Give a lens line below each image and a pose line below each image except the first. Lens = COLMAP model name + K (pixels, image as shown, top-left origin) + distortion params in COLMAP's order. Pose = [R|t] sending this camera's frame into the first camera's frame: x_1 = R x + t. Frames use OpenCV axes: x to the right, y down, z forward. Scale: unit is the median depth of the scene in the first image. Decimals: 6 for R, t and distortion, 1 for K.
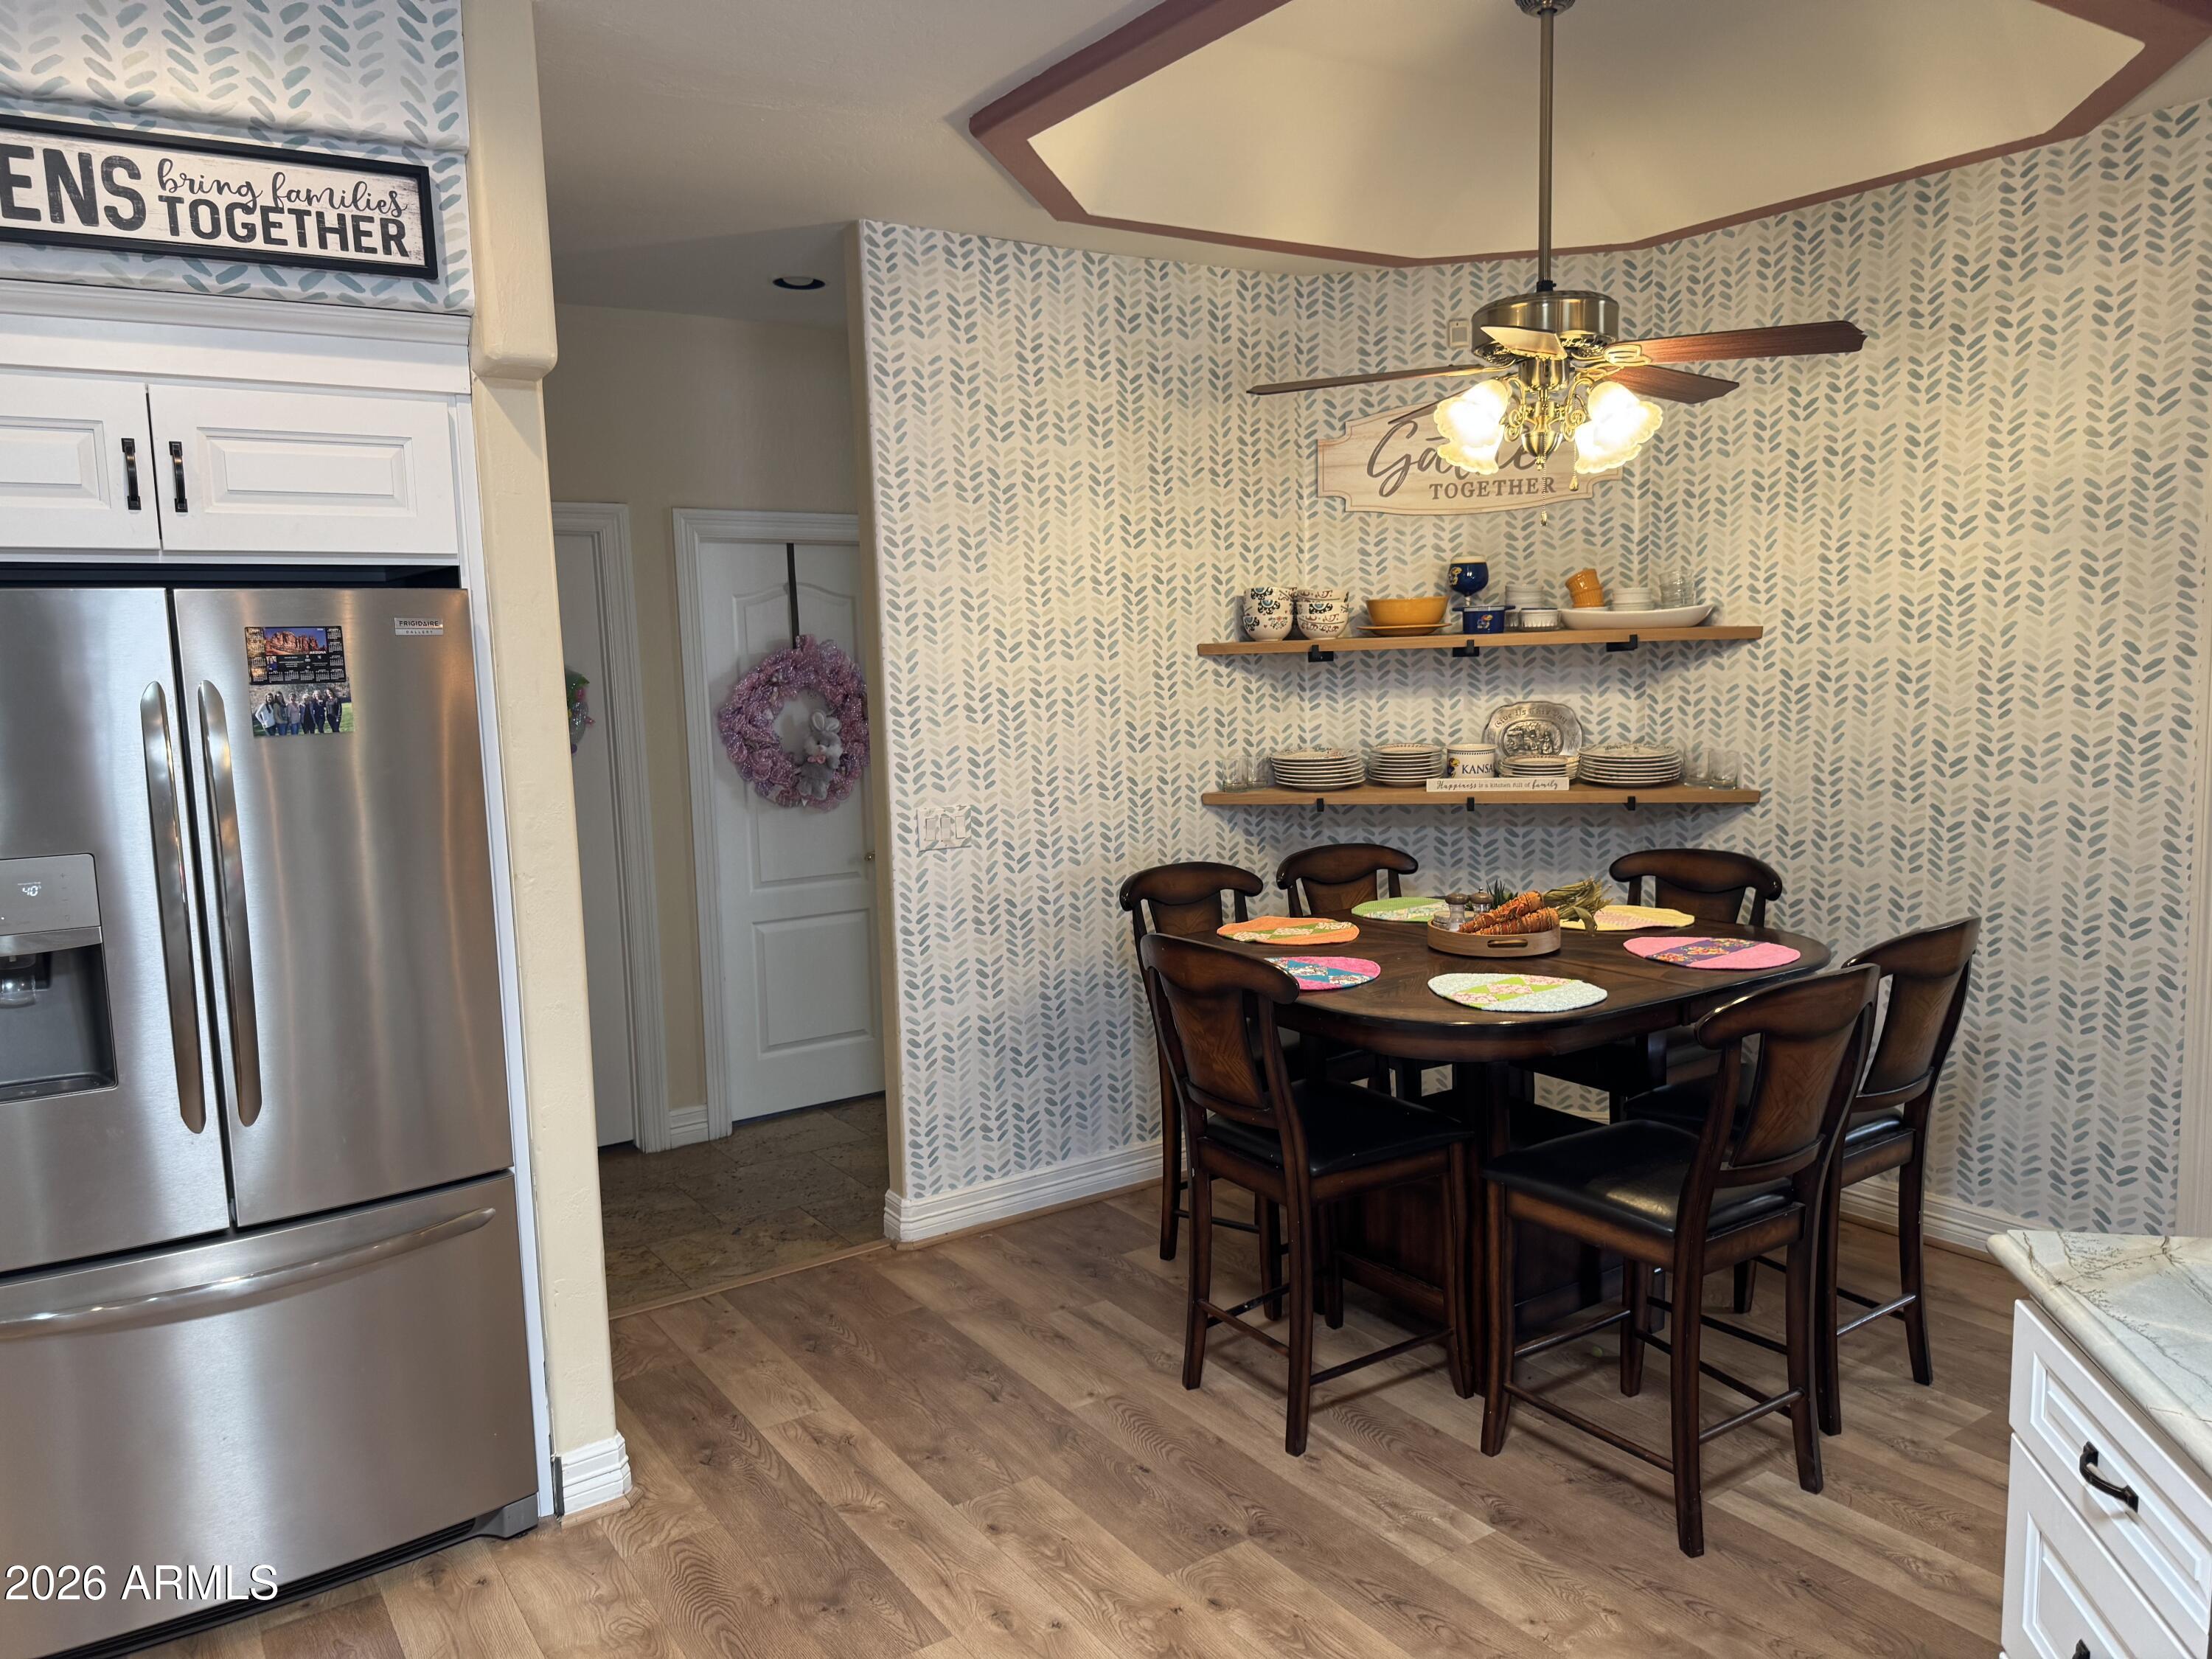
lens RADIAL K [[1554.4, 0, 1114.2], [0, 1554.4, 839.2], [0, 0, 1]] dist [0.078271, -0.083275]
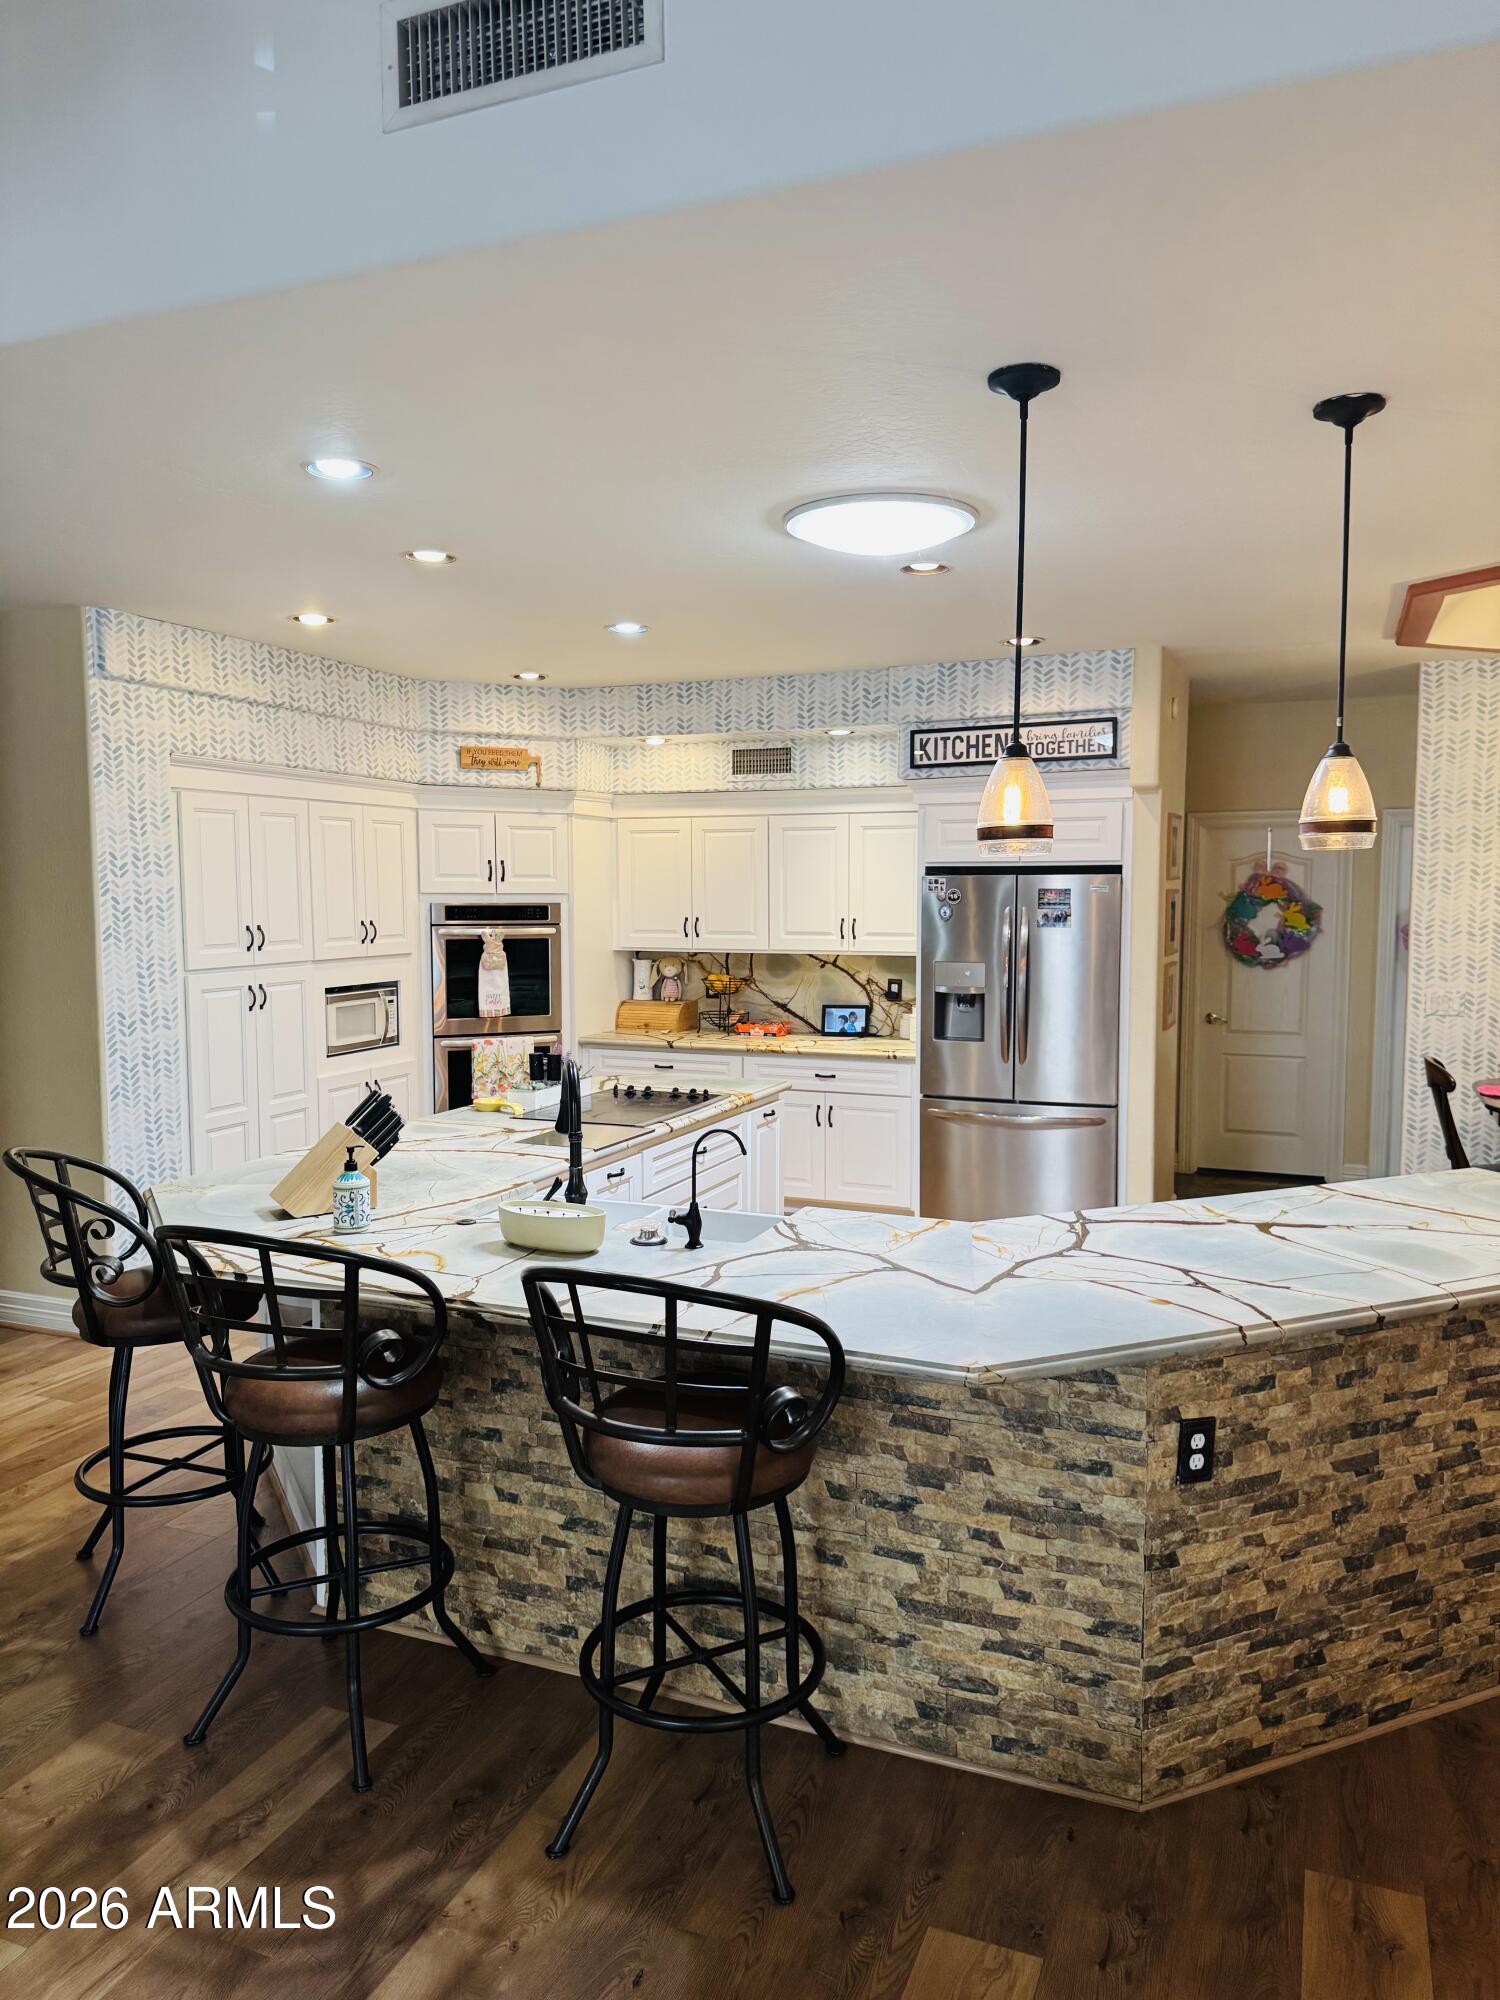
lens RADIAL K [[1415.1, 0, 722.6], [0, 1415.1, 1000.9], [0, 0, 1]] dist [0.144135, -0.215422]
pose [[0.541708, 0.094530, -0.835234, 0.744591], [-0.114204, 0.992719, 0.038284, 0.018829], [0.832772, 0.074649, 0.548560, -0.492670]]
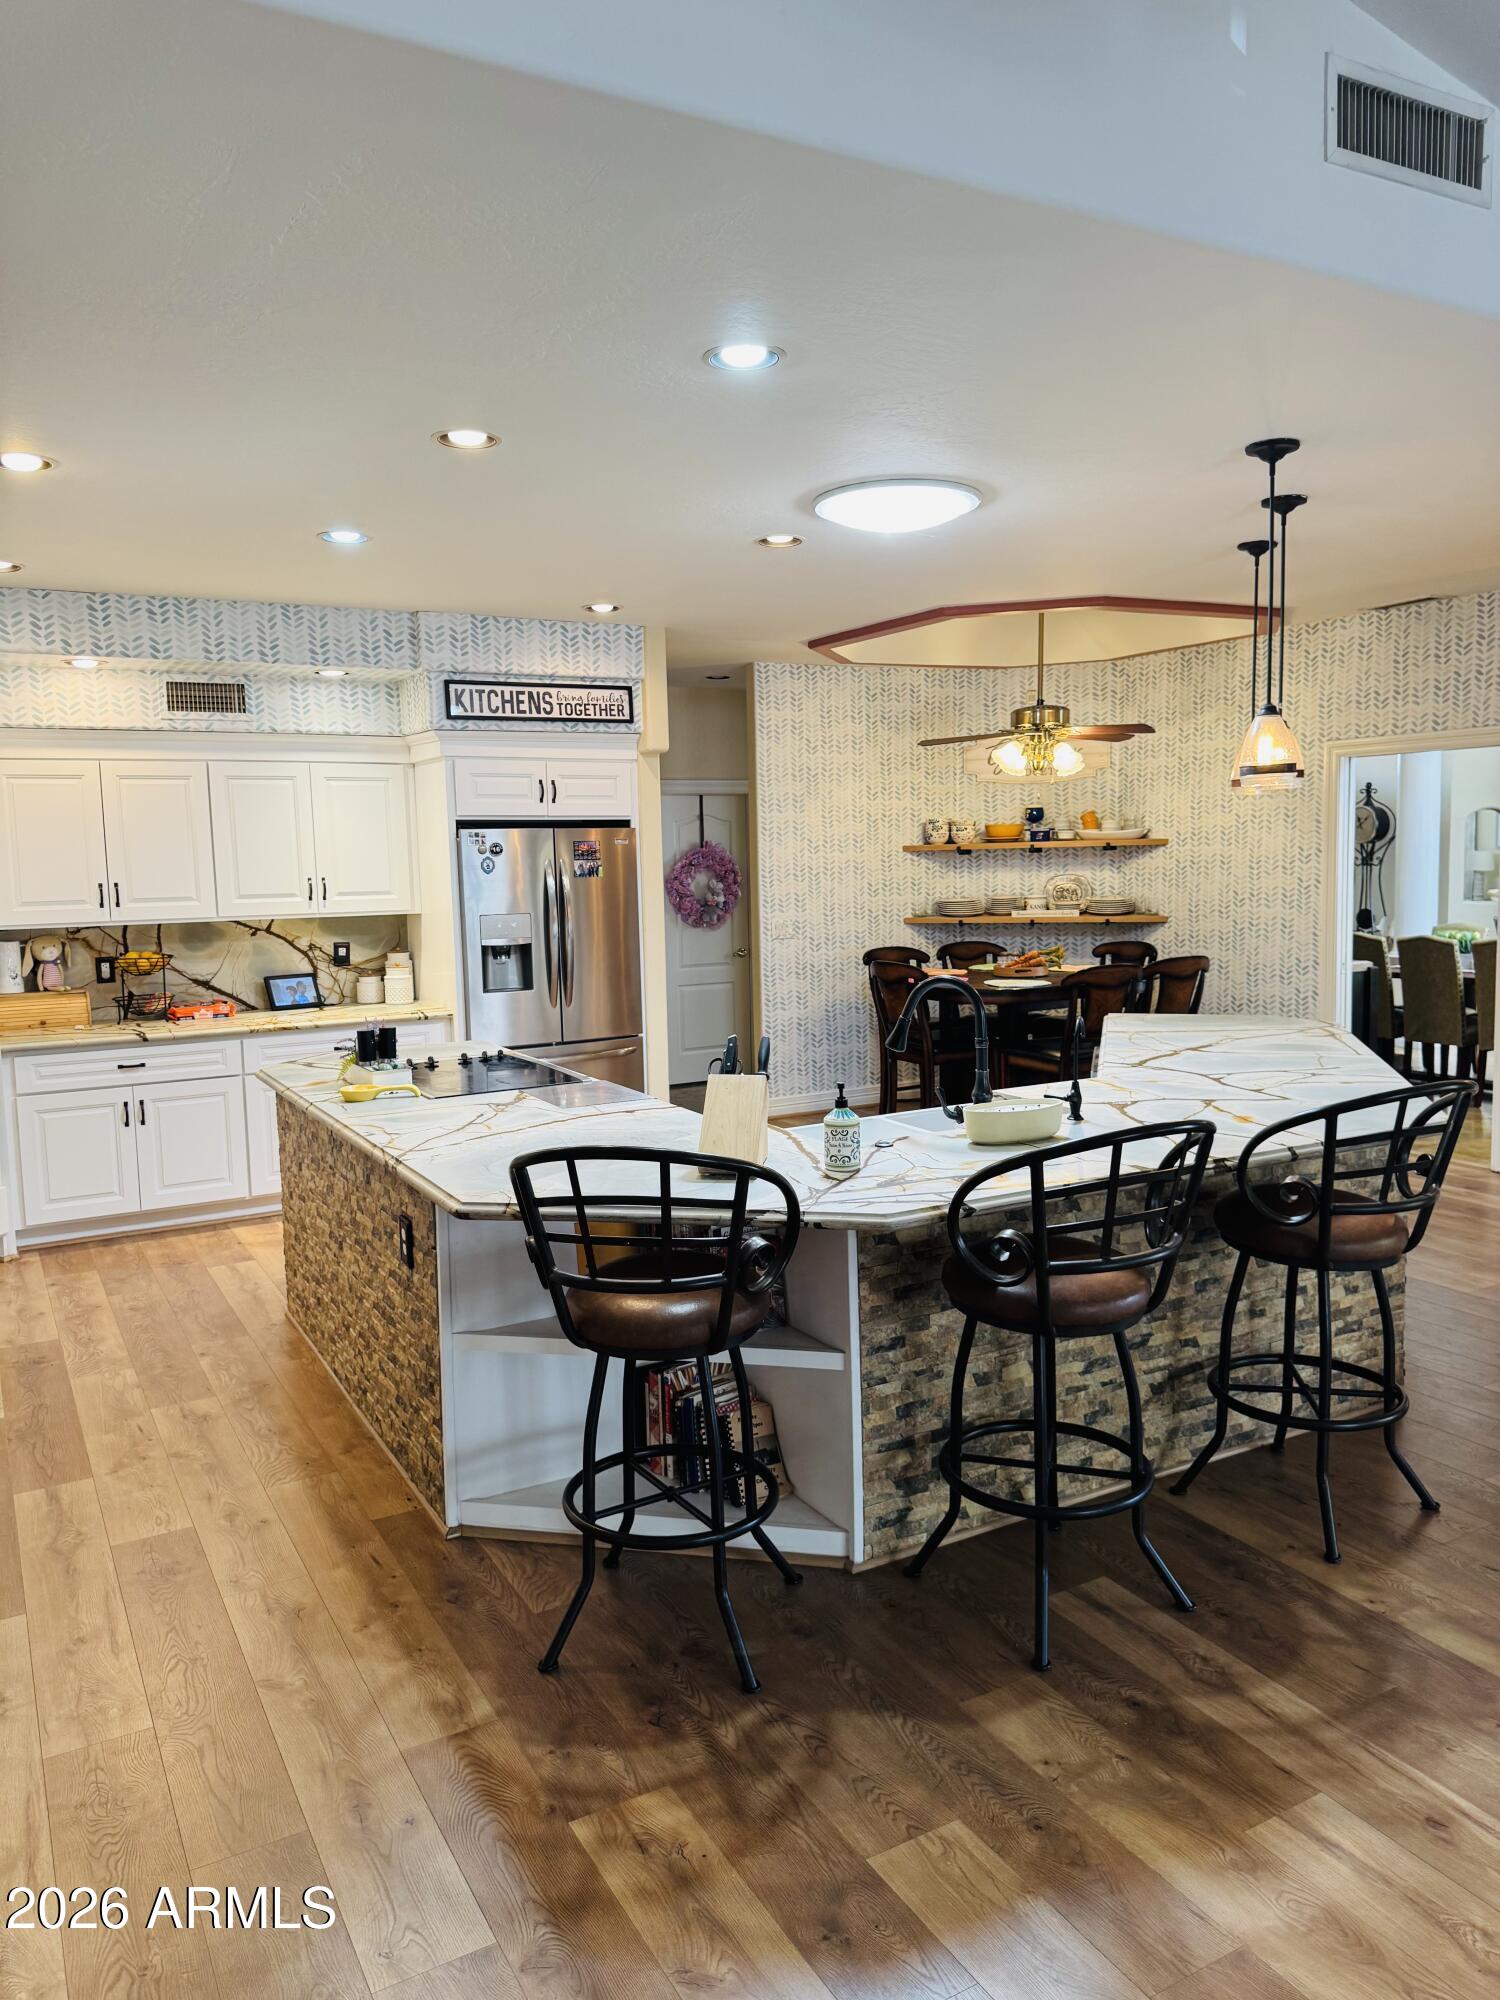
lens RADIAL K [[1427.9, 0, 750.0], [0, 1427.9, 1000.0], [0, 0, 1]] dist [0.160407, -0.335264]
pose [[0.996541, 0.013561, -0.081994, 0.010317], [-0.014749, 0.999795, -0.013899, 0.117076], [0.081789, 0.015060, 0.996536, -0.980285]]
